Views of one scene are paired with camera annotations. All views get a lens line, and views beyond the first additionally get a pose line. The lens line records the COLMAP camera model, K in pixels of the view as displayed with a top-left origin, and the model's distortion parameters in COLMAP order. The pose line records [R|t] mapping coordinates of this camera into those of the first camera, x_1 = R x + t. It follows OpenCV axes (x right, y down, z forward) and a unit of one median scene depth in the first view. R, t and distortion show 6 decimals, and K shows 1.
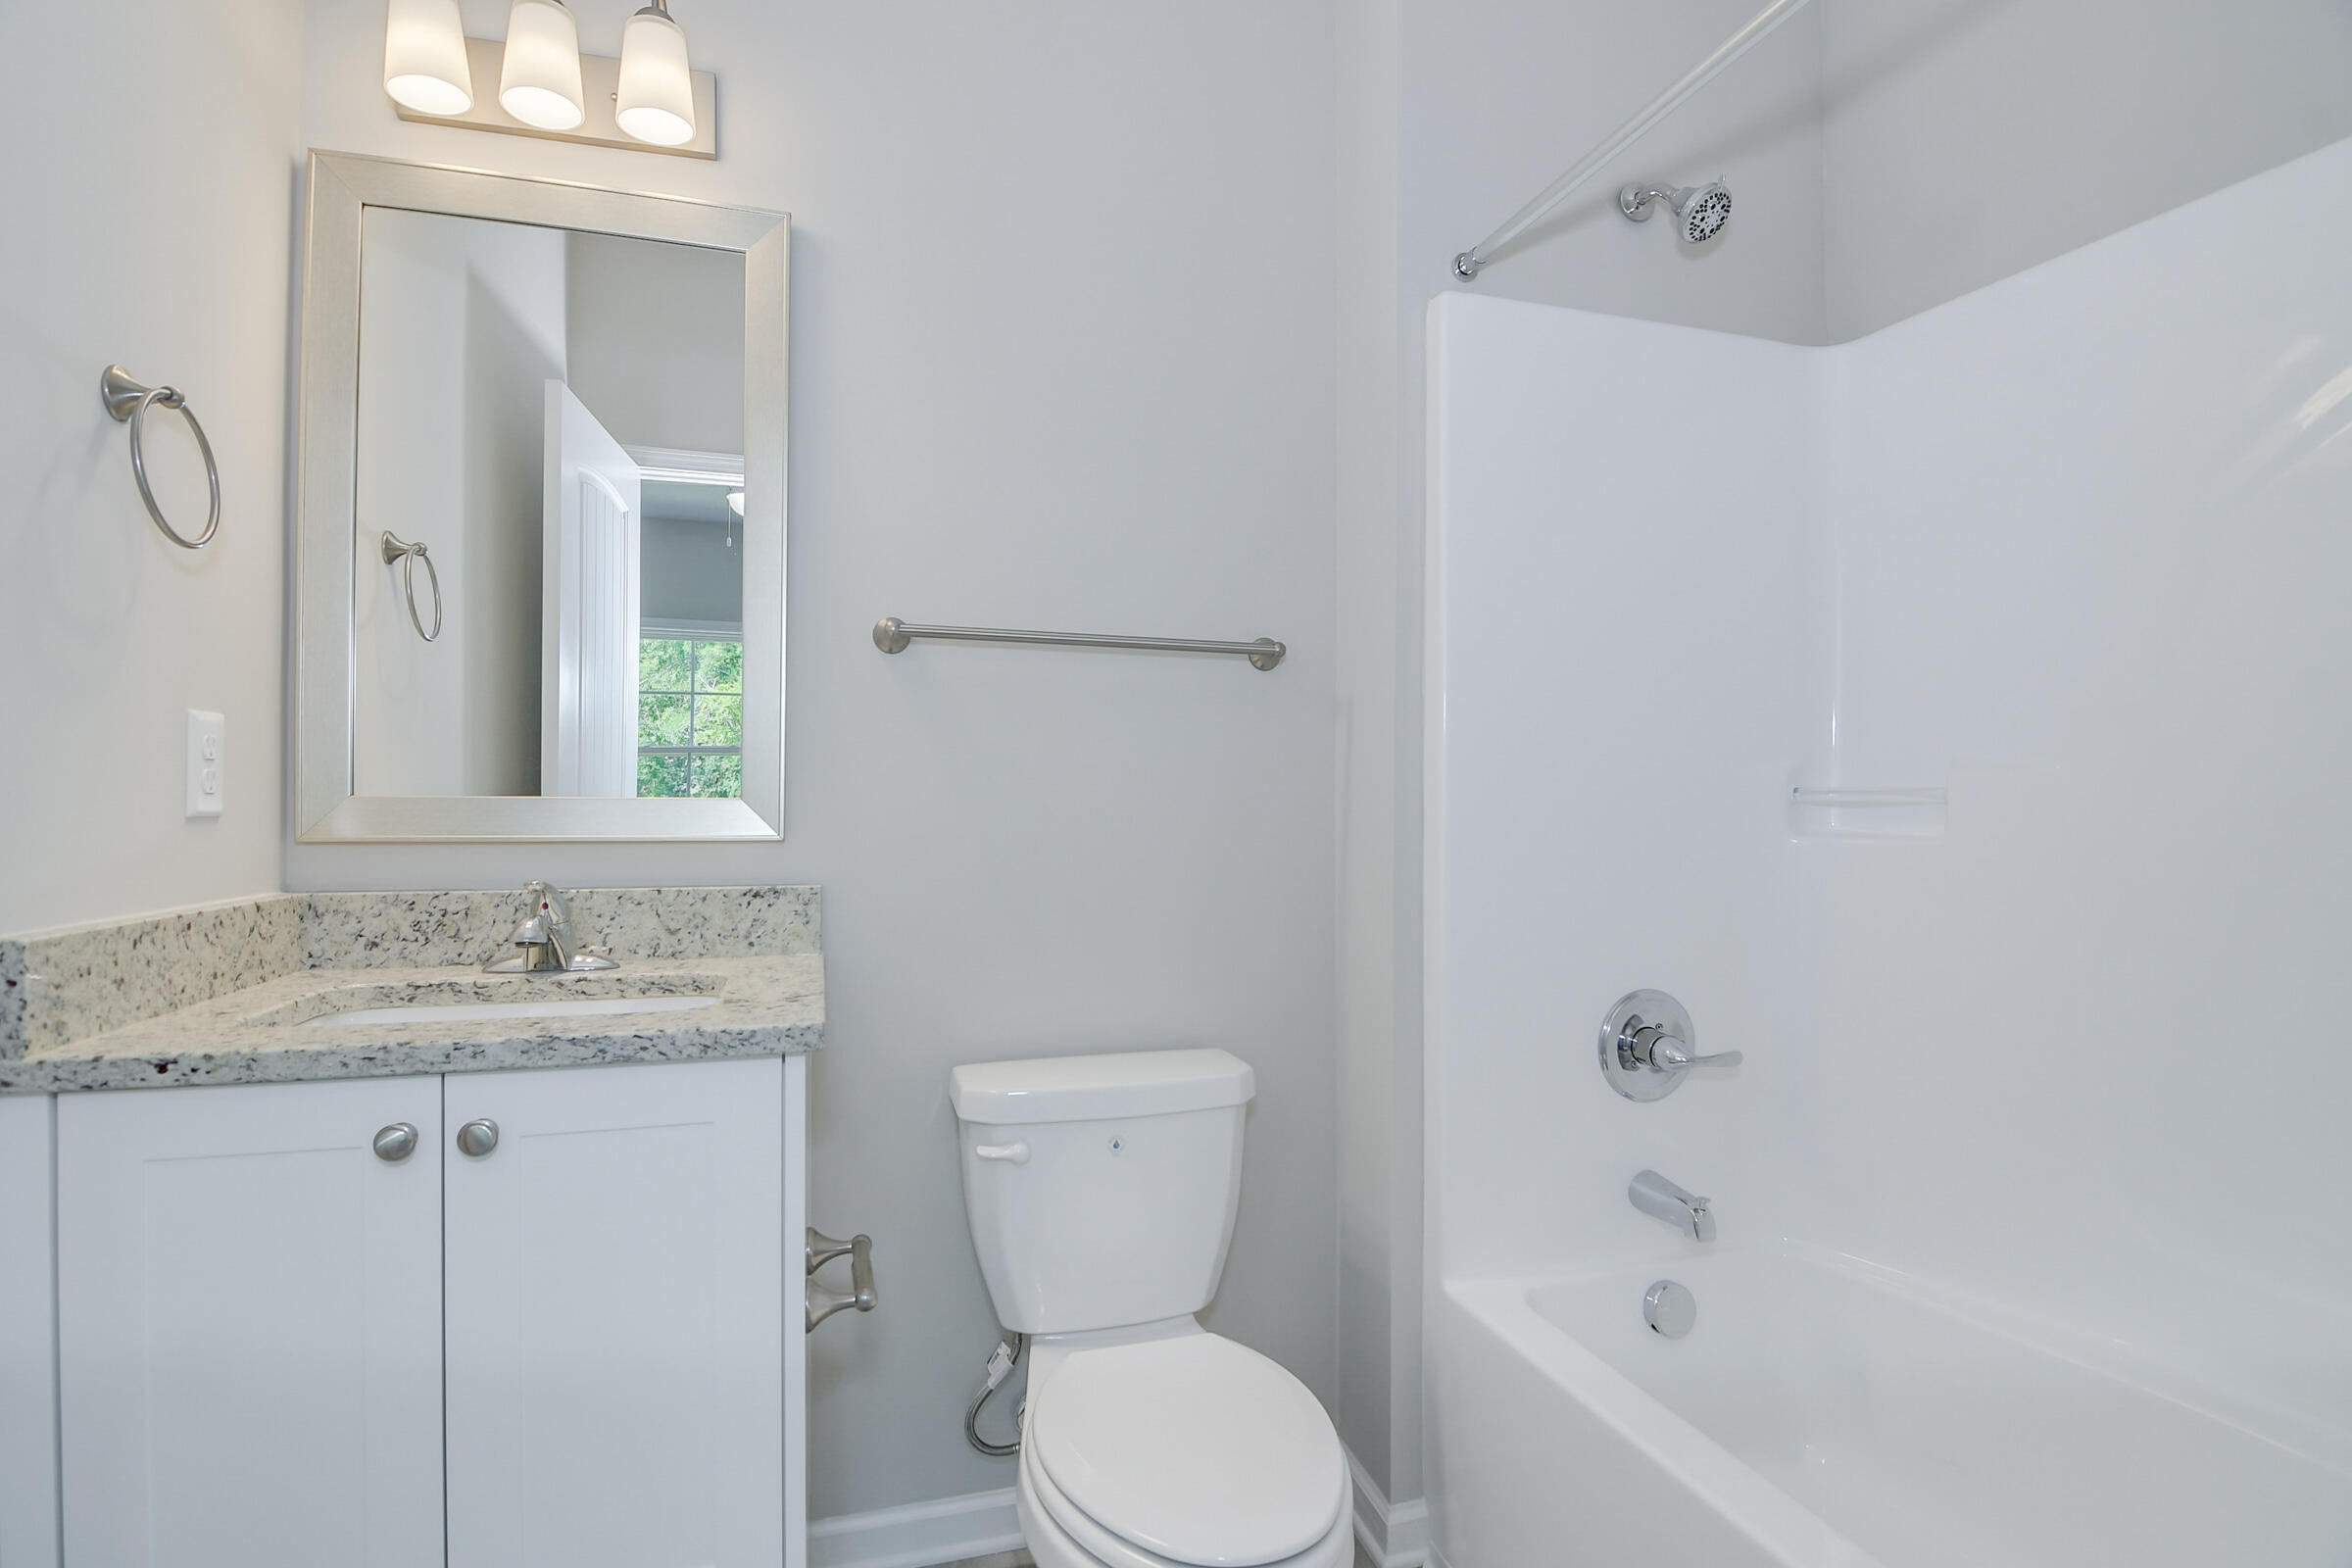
lens RADIAL K [[1137.6, 0, 1188.6], [0, 1137.6, 784.7], [0, 0, 1]] dist [-0.010504, -0.008474]
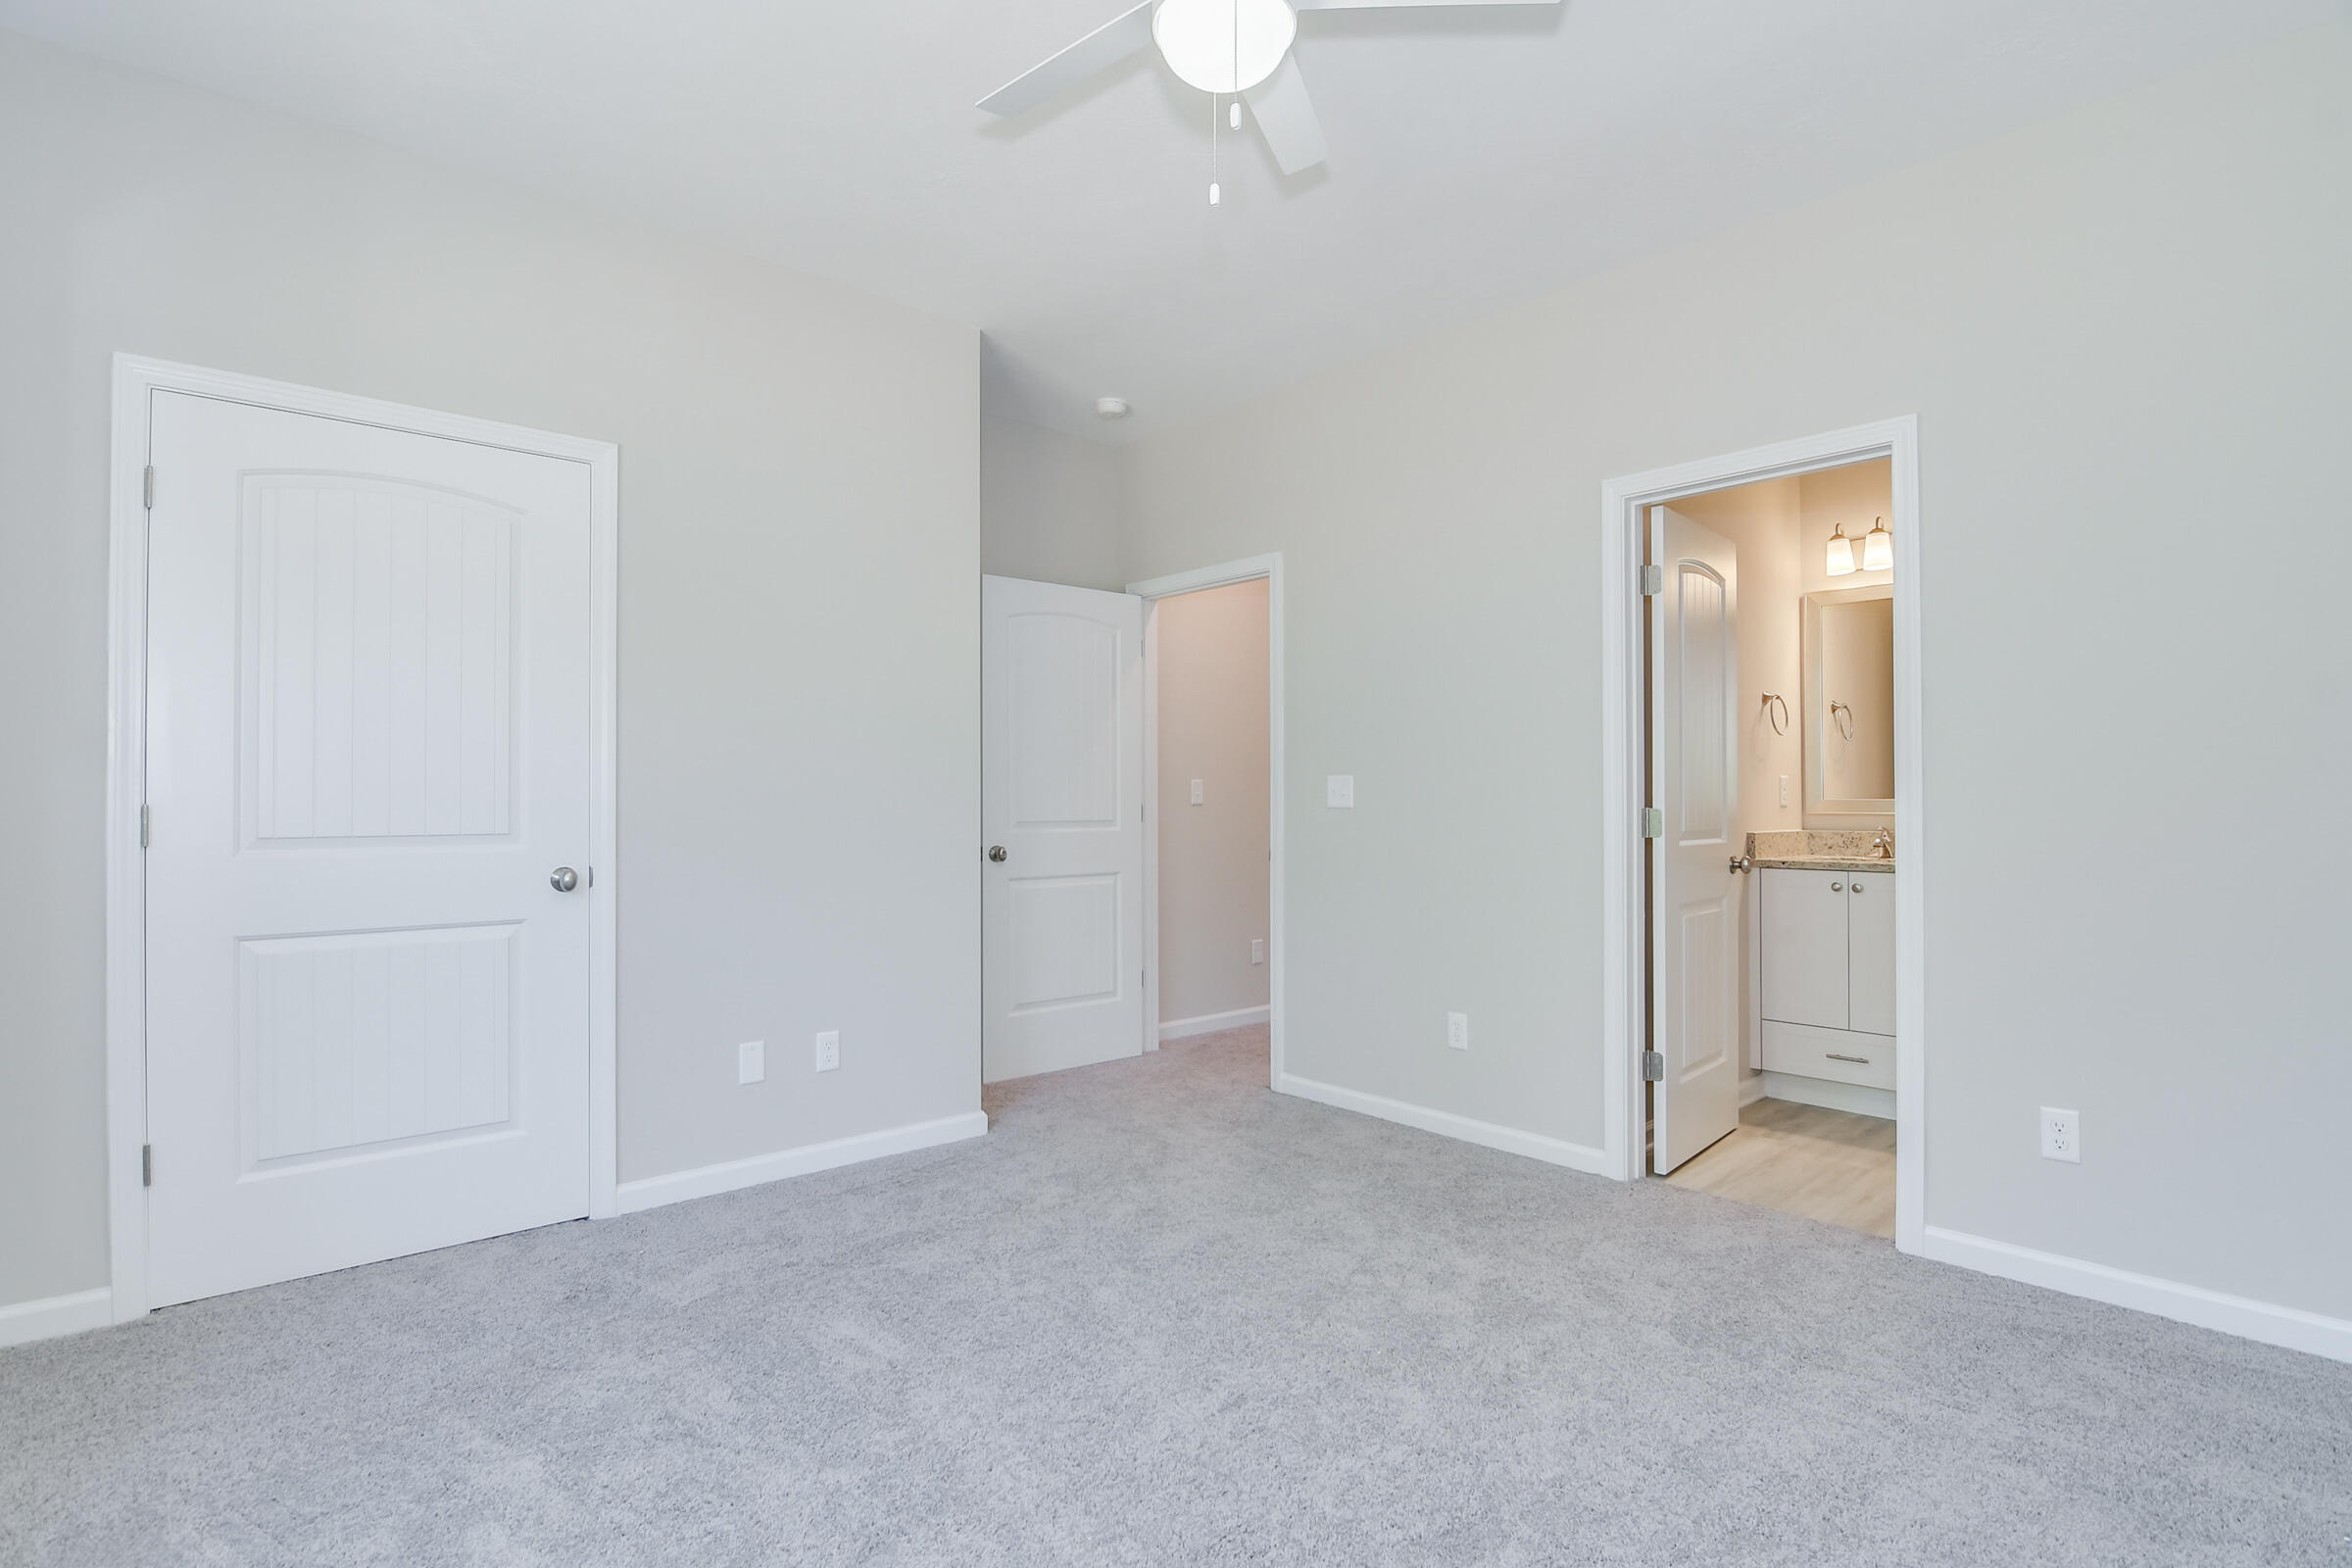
lens RADIAL K [[1137.6, 0, 1190.6], [0, 1137.6, 782.9], [0, 0, 1]] dist [-0.010504, -0.008474]
pose [[0.419184, -0.012479, -0.907815, 1.737695], [0.012647, 0.999889, -0.007905, -0.038384], [0.907813, -0.008167, 0.419295, -2.413559]]
